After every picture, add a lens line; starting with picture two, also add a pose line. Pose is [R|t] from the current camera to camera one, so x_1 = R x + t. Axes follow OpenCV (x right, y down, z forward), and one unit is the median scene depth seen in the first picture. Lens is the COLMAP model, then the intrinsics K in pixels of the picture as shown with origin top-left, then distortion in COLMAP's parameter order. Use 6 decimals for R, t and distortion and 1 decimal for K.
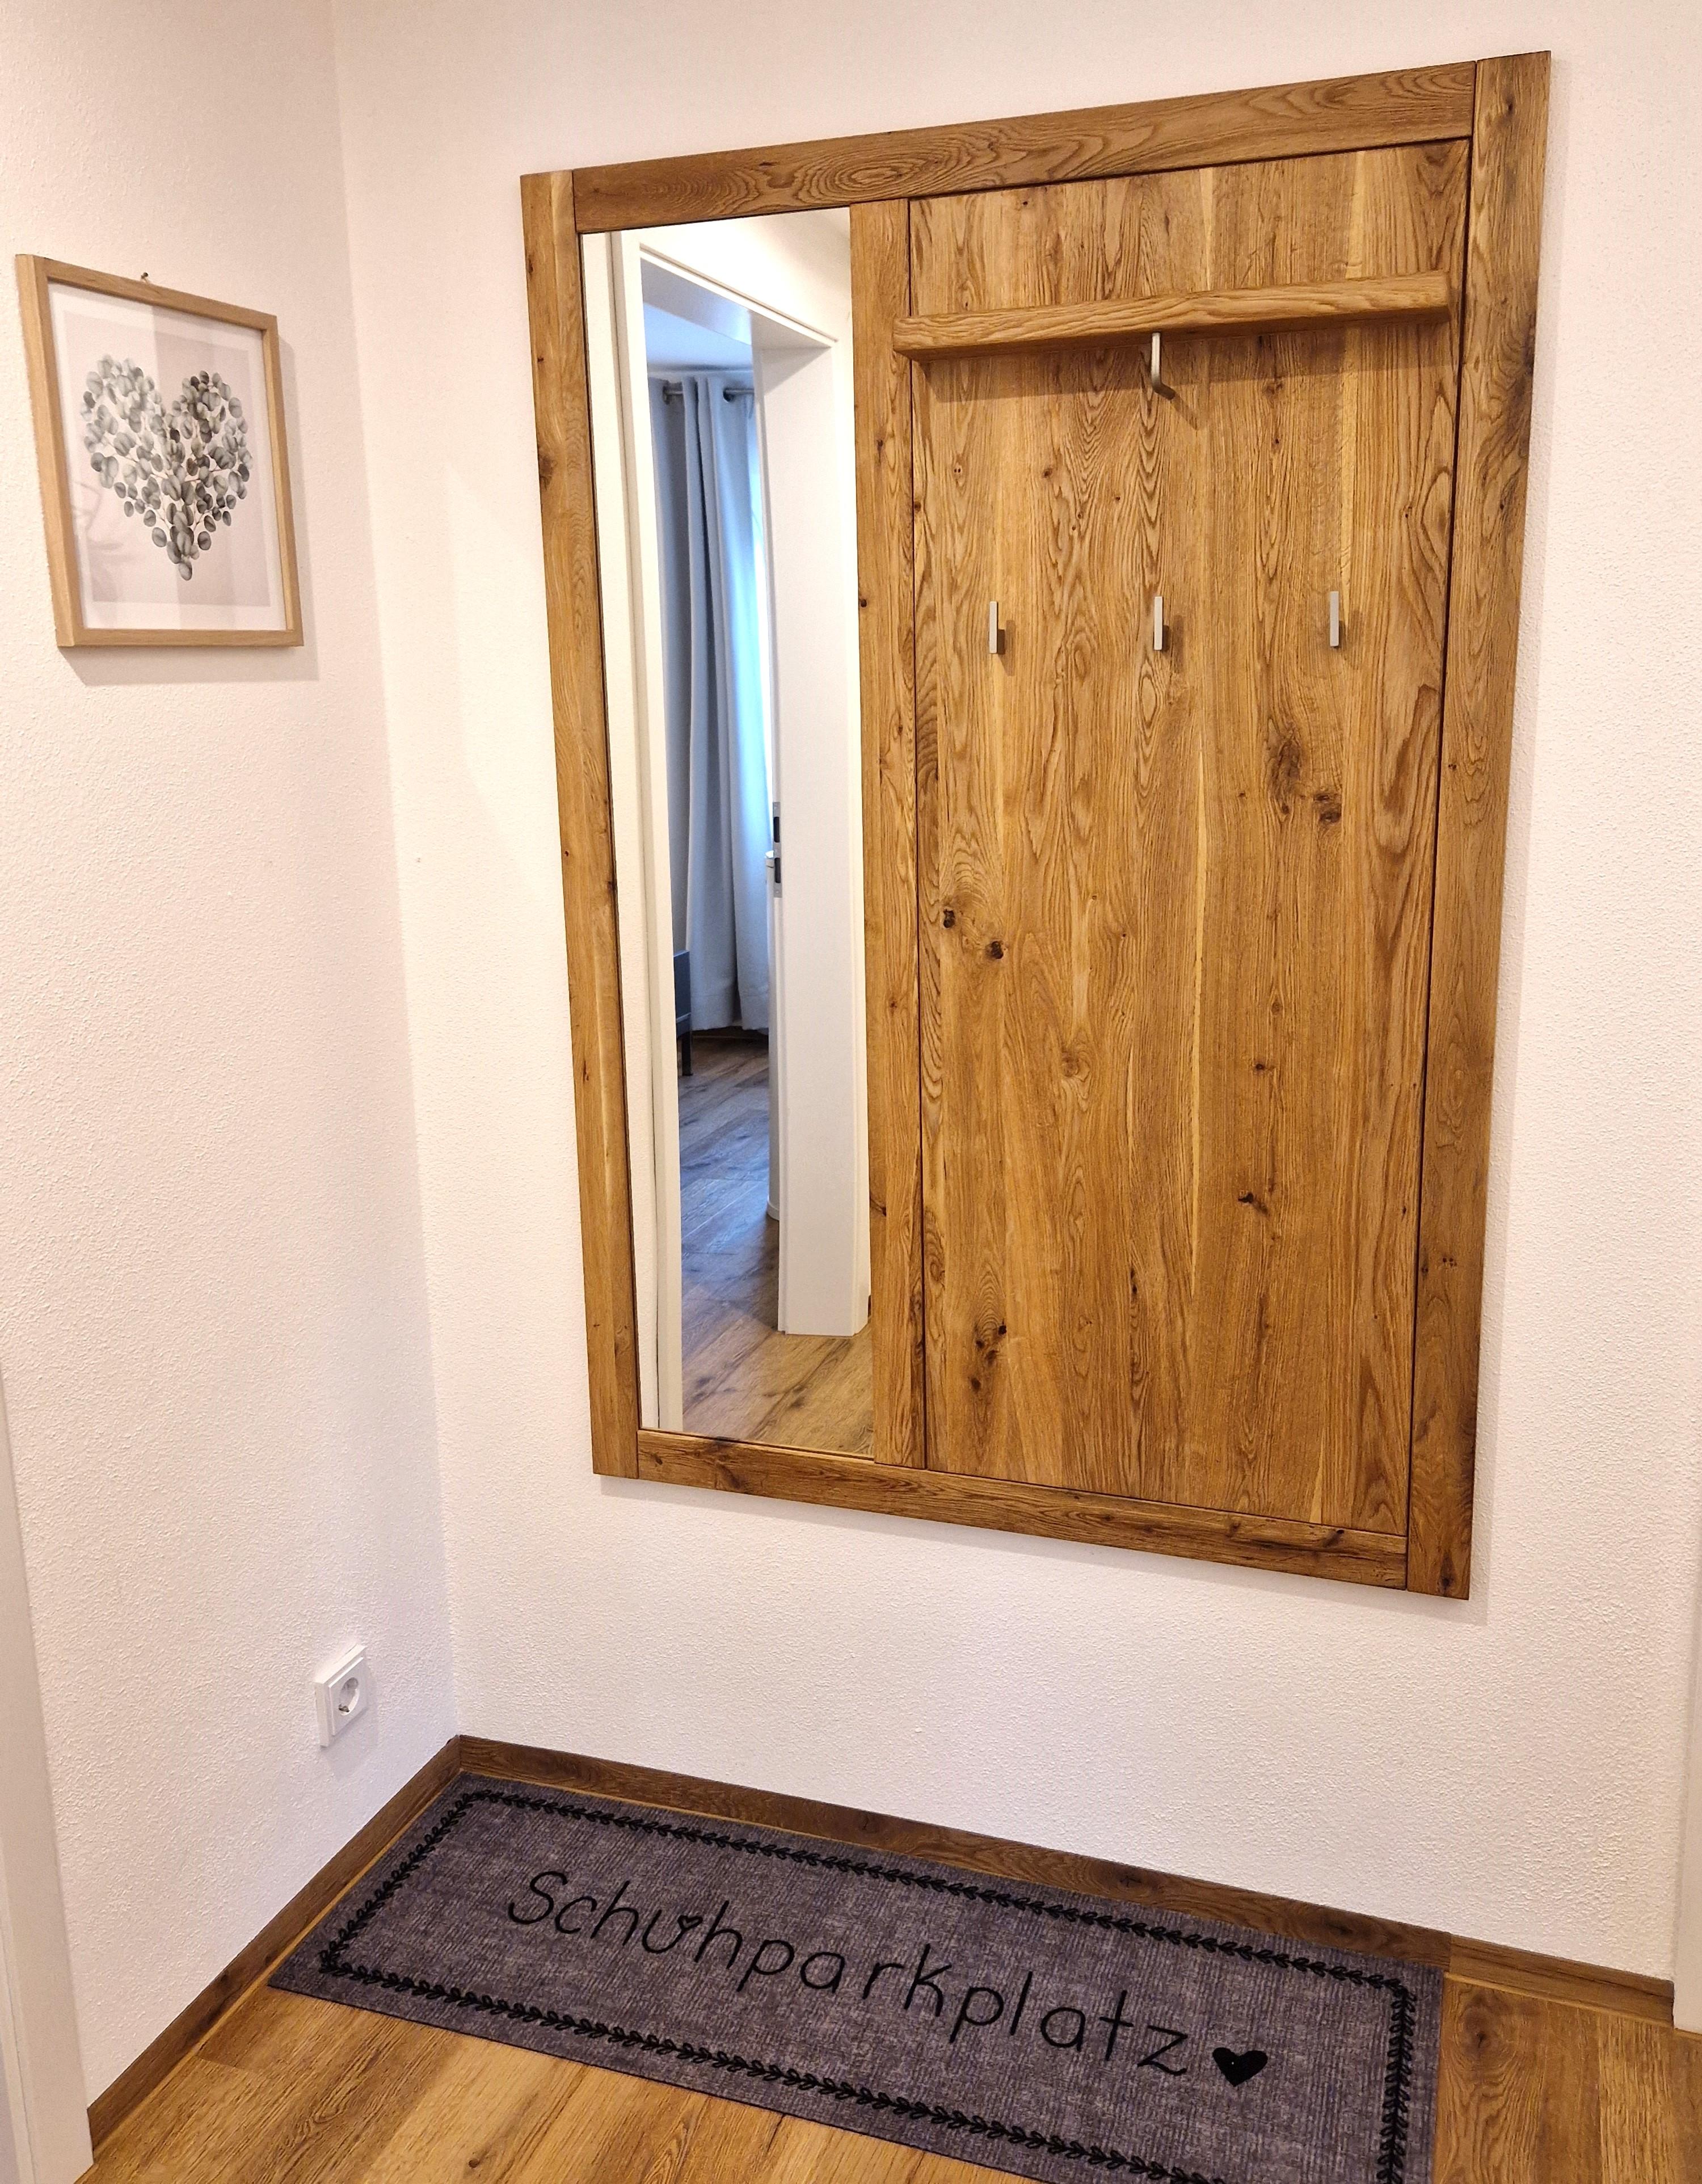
lens RADIAL K [[1858.4, 0, 871.7], [0, 1858.4, 1012.8], [0, 0, 1]] dist [0.068499, -0.071457]
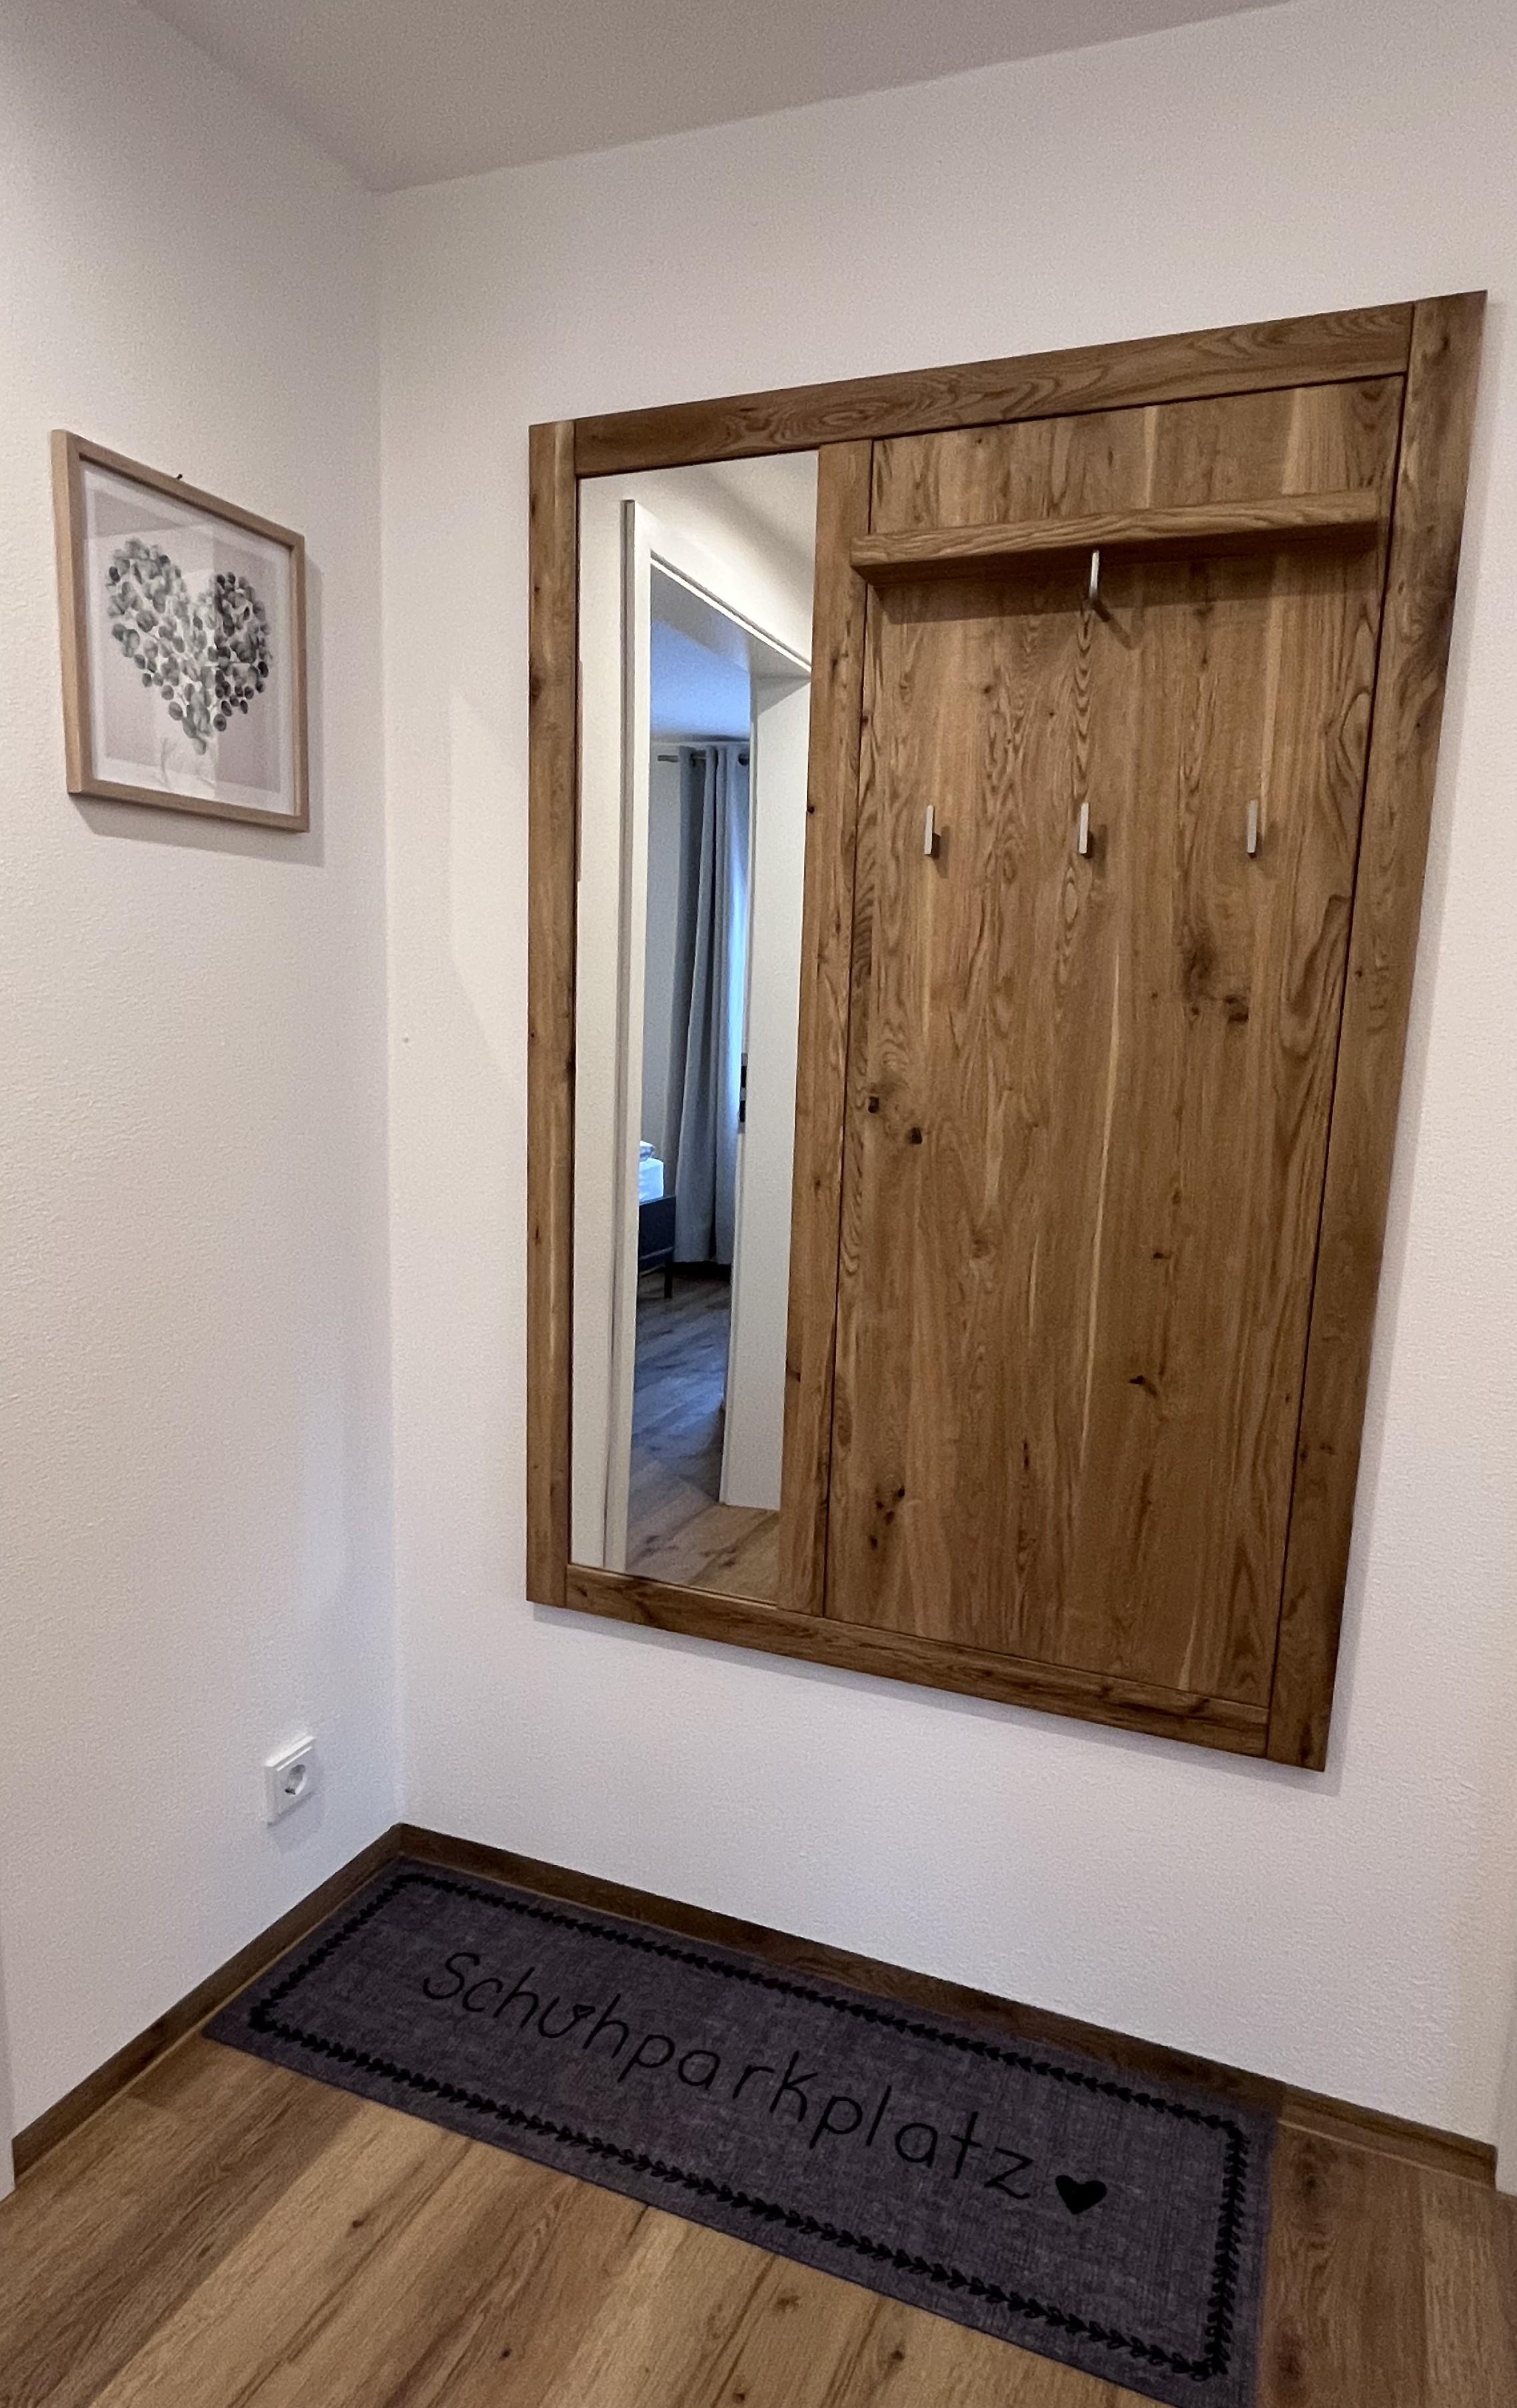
lens RADIAL K [[1433.7, 0, 769.0], [0, 1433.7, 1244.2], [0, 0, 1]] dist [-0.012620, 0.005789]
pose [[0.997081, 0.060651, -0.046372, 0.025838], [-0.061886, 0.997753, -0.025677, 0.057444], [0.044711, 0.028472, 0.998594, 0.178318]]
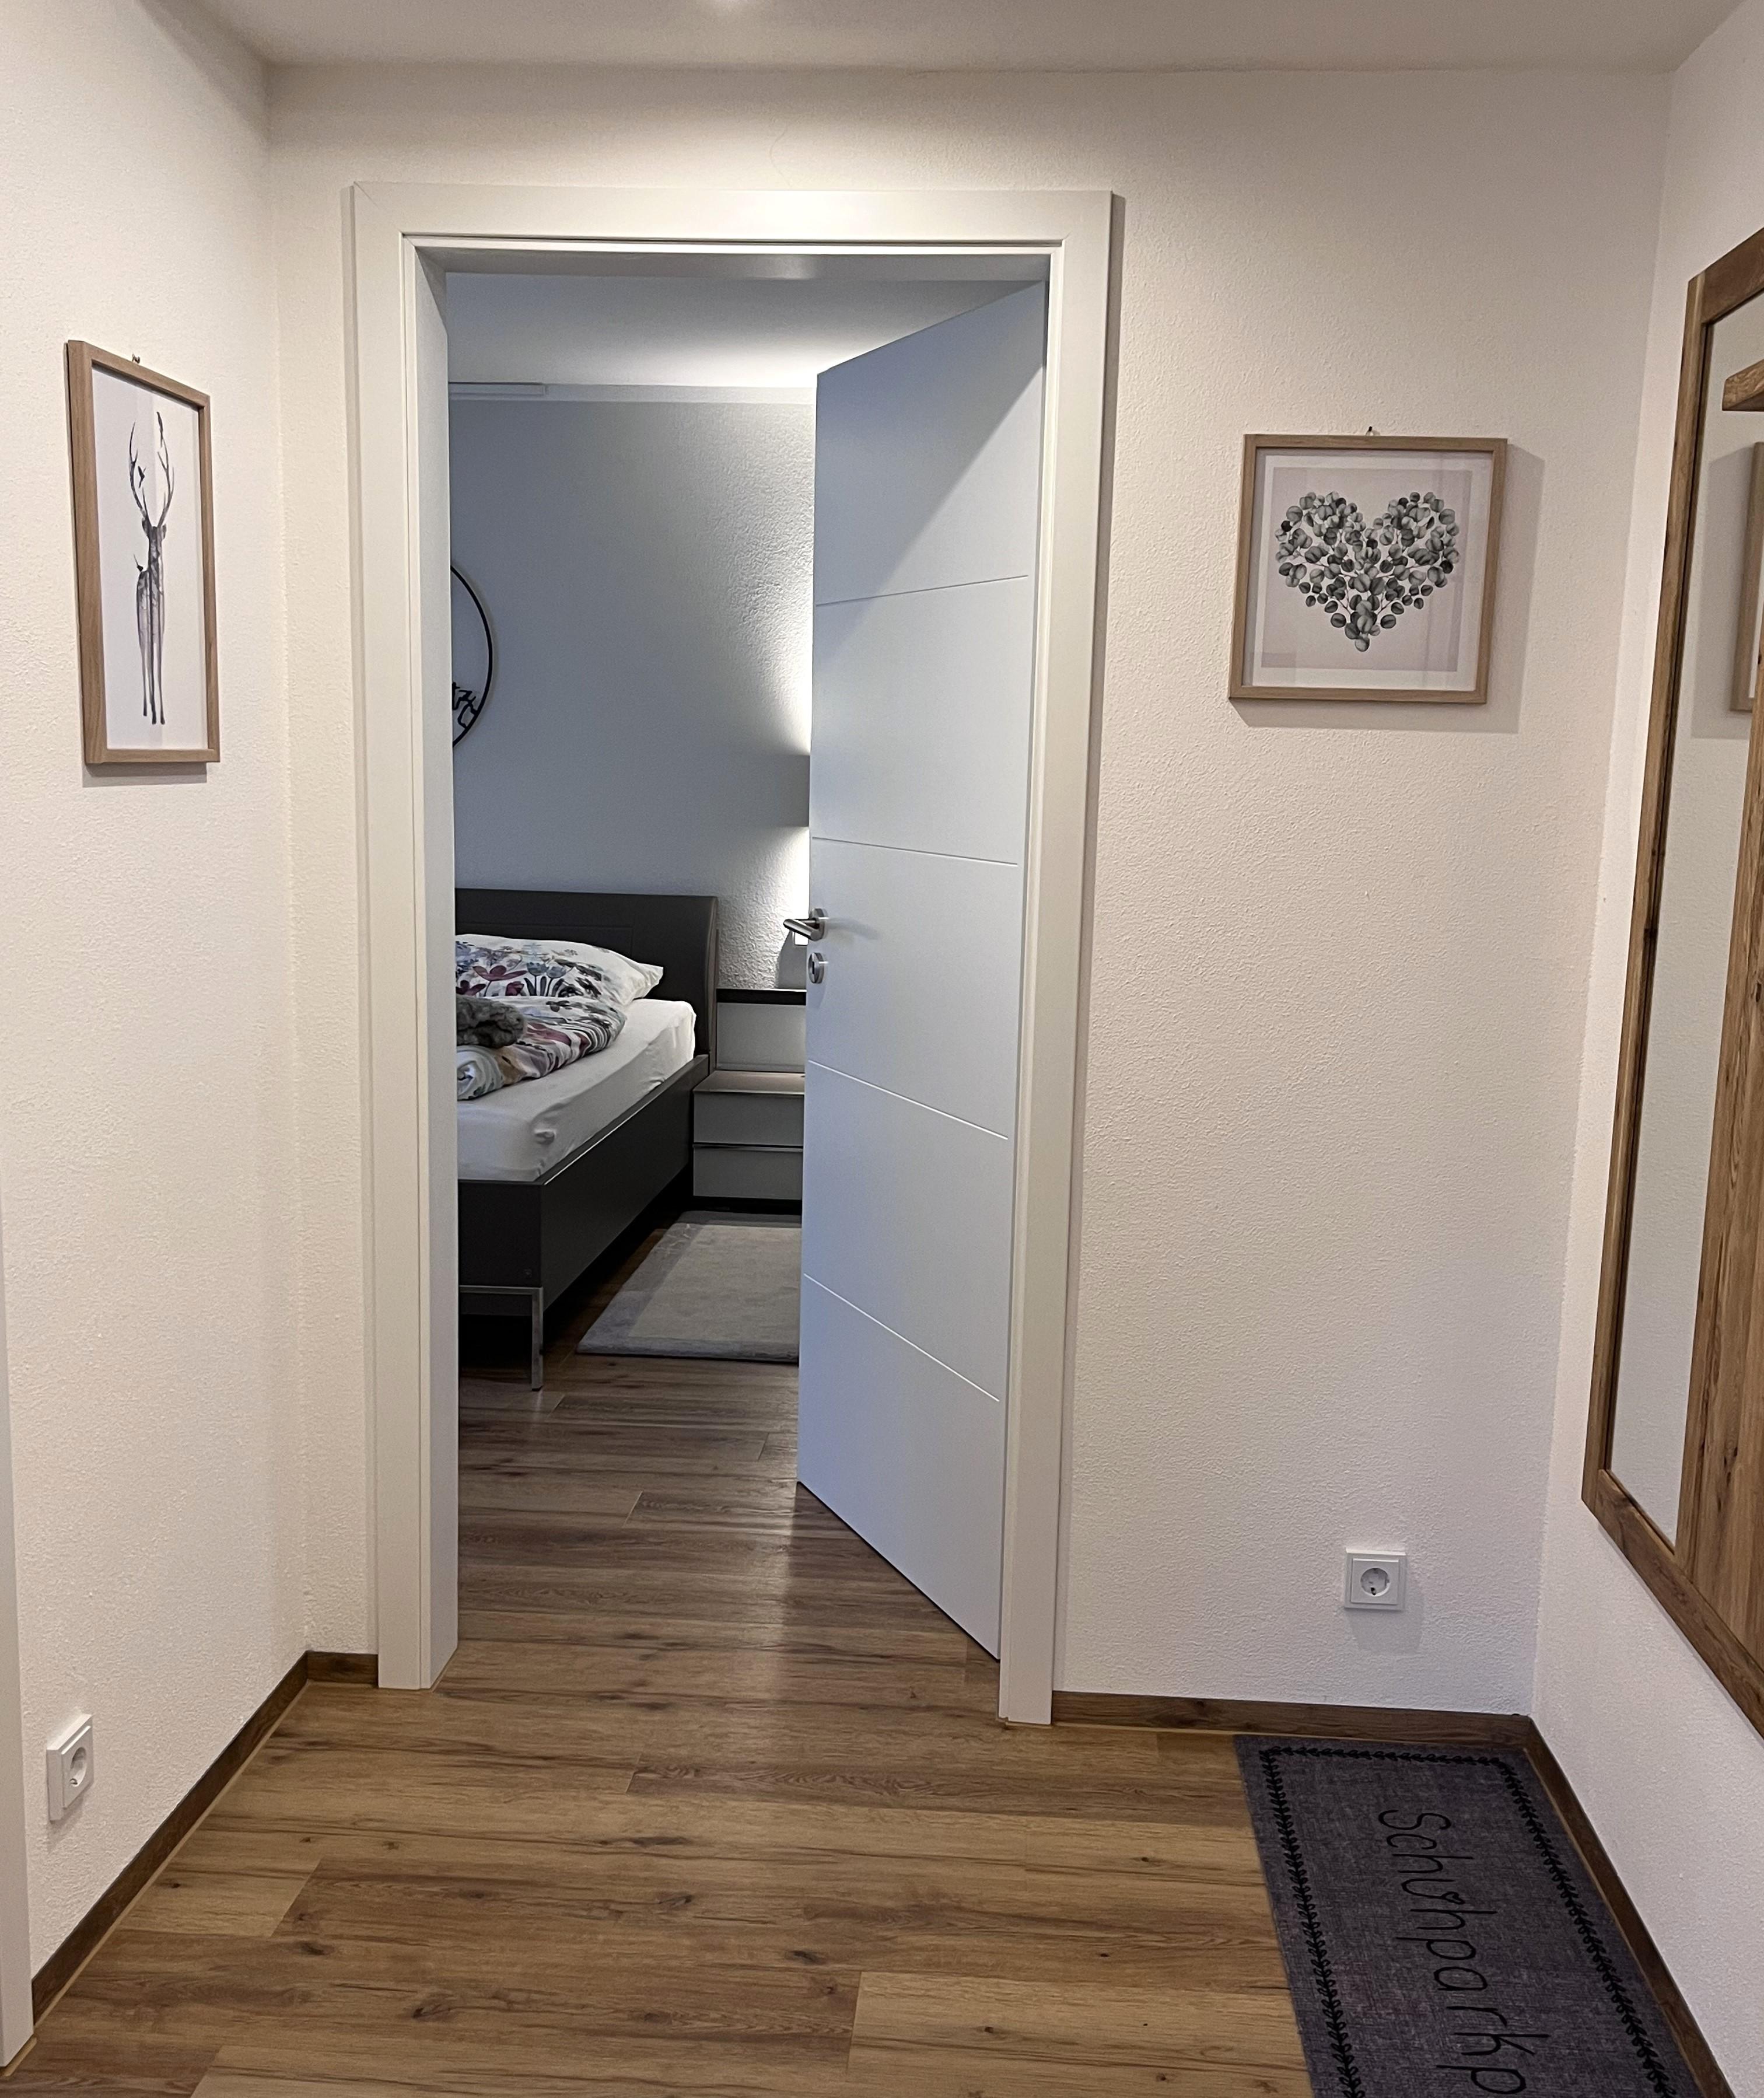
lens RADIAL K [[2112.3, 0, 882.0], [0, 2112.3, 1054.5], [0, 0, 1]] dist [0.048490, 0.000000]
pose [[0.270773, 0.167921, -0.947884, 0.988733], [-0.221675, 0.969082, 0.108352, -0.041855], [0.936772, 0.180784, 0.299625, 0.281999]]
